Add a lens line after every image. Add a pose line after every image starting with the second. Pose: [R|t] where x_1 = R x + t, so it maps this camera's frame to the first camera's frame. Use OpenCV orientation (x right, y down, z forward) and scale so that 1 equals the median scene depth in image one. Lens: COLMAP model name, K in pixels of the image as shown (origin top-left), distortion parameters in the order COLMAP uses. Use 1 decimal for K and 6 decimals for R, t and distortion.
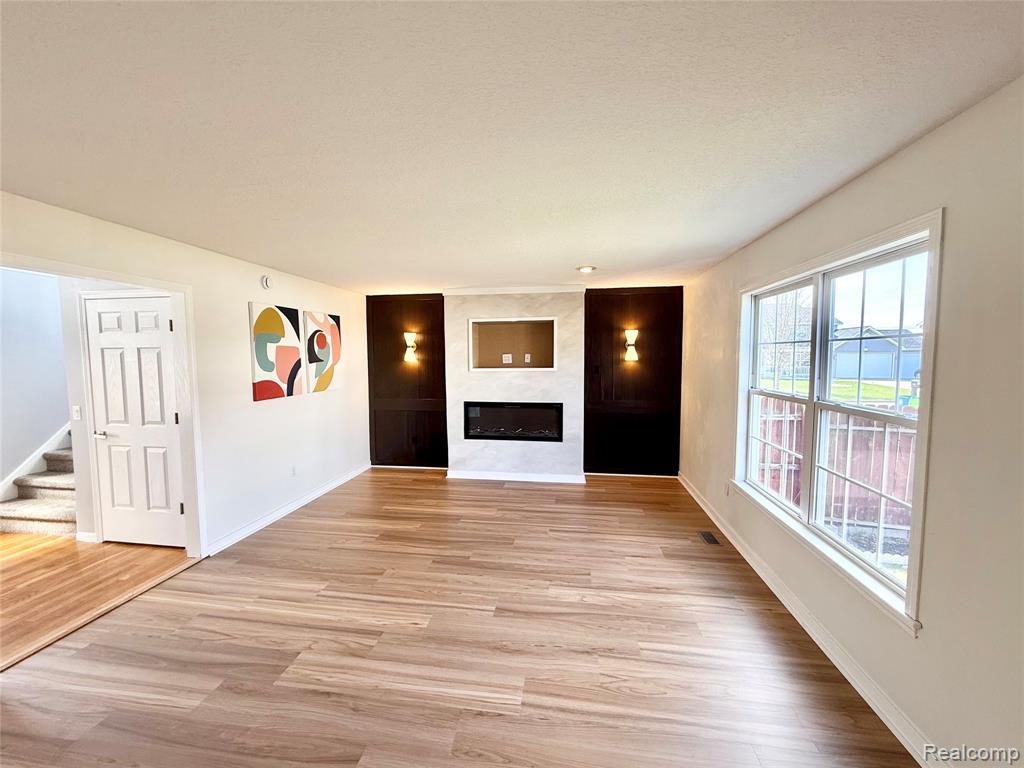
lens RADIAL K [[409.4, 0, 512.0], [0, 409.4, 384.0], [0, 0, 1]] dist [-0.000669, -0.000025]
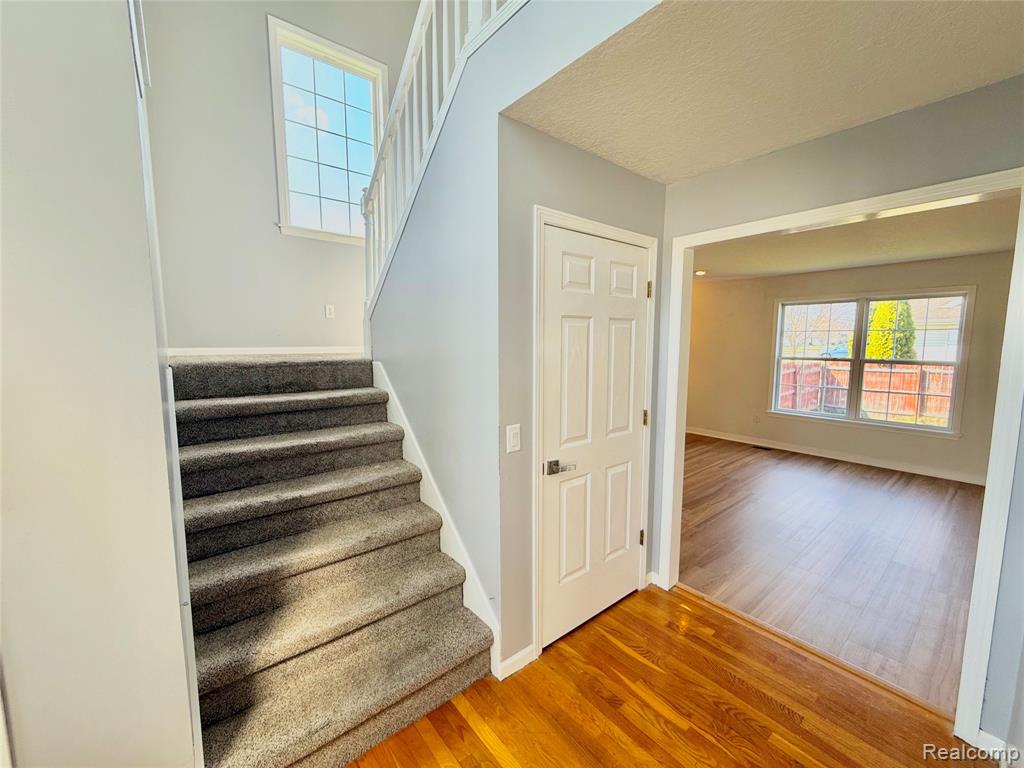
lens RADIAL K [[409.4, 0, 512.0], [0, 409.4, 384.0], [0, 0, 1]] dist [-0.000669, -0.000025]
pose [[0.670558, -0.074854, 0.738071, -1.608075], [0.049550, 0.997194, 0.056116, -0.031379], [-0.740200, -0.001057, 0.672386, 0.722766]]
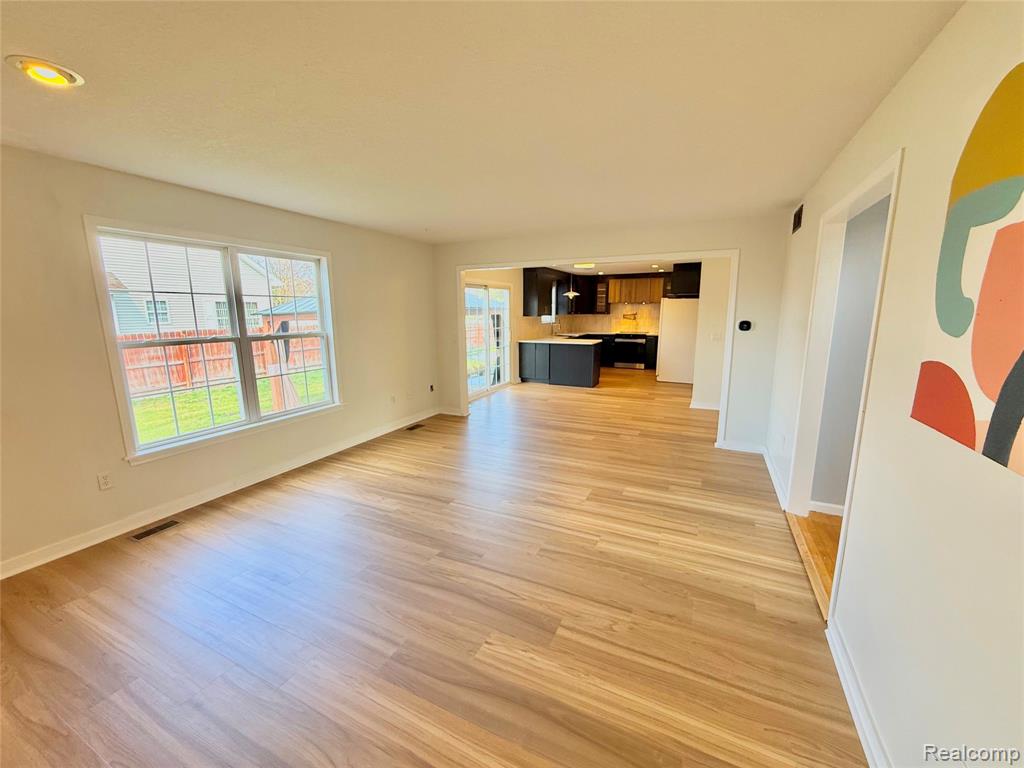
lens RADIAL K [[409.4, 0, 512.0], [0, 409.4, 384.0], [0, 0, 1]] dist [-0.000669, -0.000025]
pose [[-0.954650, -0.040025, 0.295028, -0.486418], [0.032849, 0.970714, 0.237983, -0.091154], [-0.295913, 0.236881, -0.925377, 1.689573]]
